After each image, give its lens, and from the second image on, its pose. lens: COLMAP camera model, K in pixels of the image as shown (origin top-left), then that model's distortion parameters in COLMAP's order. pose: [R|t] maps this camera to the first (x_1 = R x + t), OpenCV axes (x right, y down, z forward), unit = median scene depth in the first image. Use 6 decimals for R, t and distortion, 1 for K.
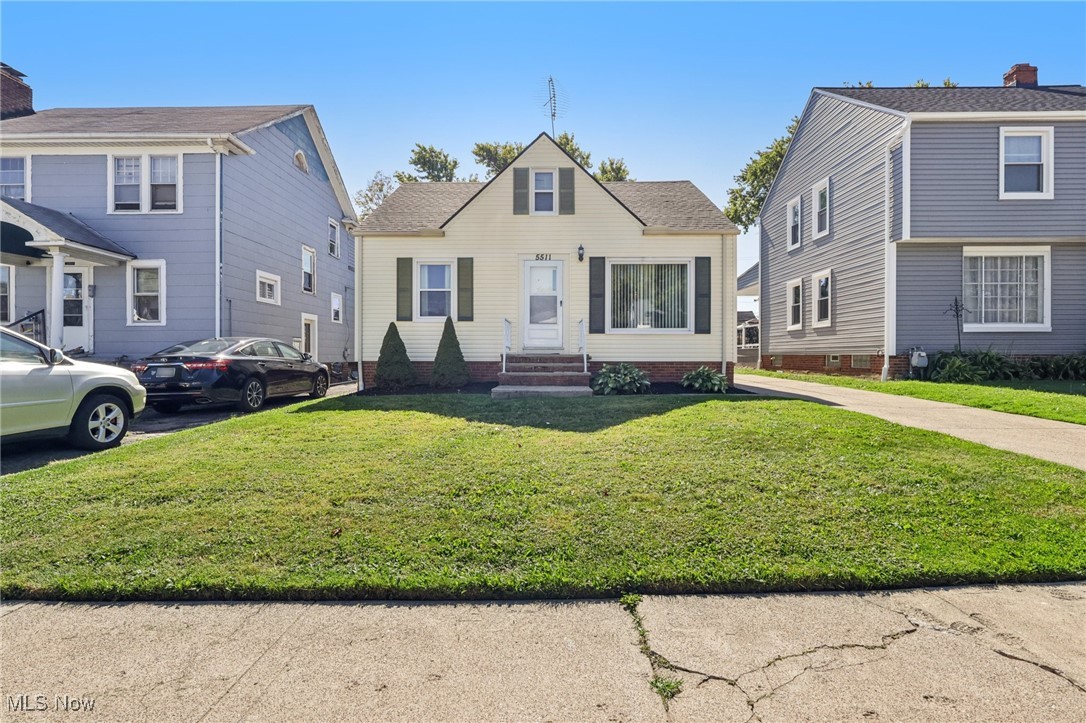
lens RADIAL K [[503.0, 0, 537.9], [0, 503.0, 359.1], [0, 0, 1]] dist [0.001267, 0.000192]
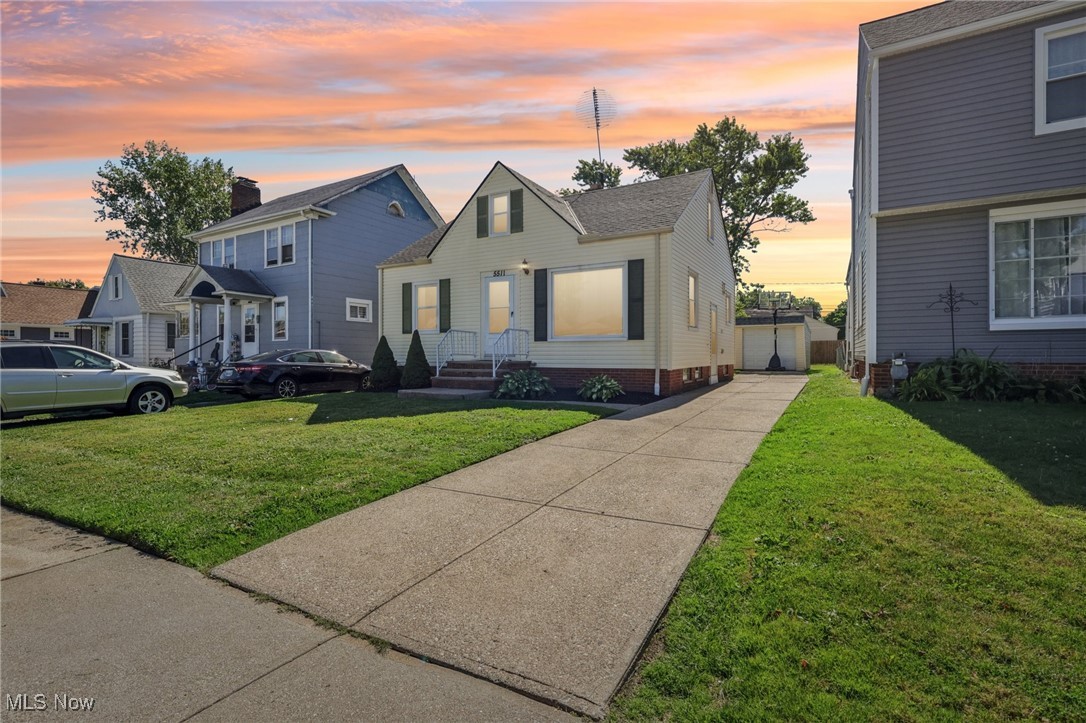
lens RADIAL K [[503.0, 0, 537.9], [0, 503.0, 359.1], [0, 0, 1]] dist [0.001267, 0.000192]
pose [[0.872390, 0.000717, -0.488811, 0.628944], [-0.000863, 1.000000, -0.000074, -0.013079], [0.488811, 0.000486, 0.872390, 0.071600]]
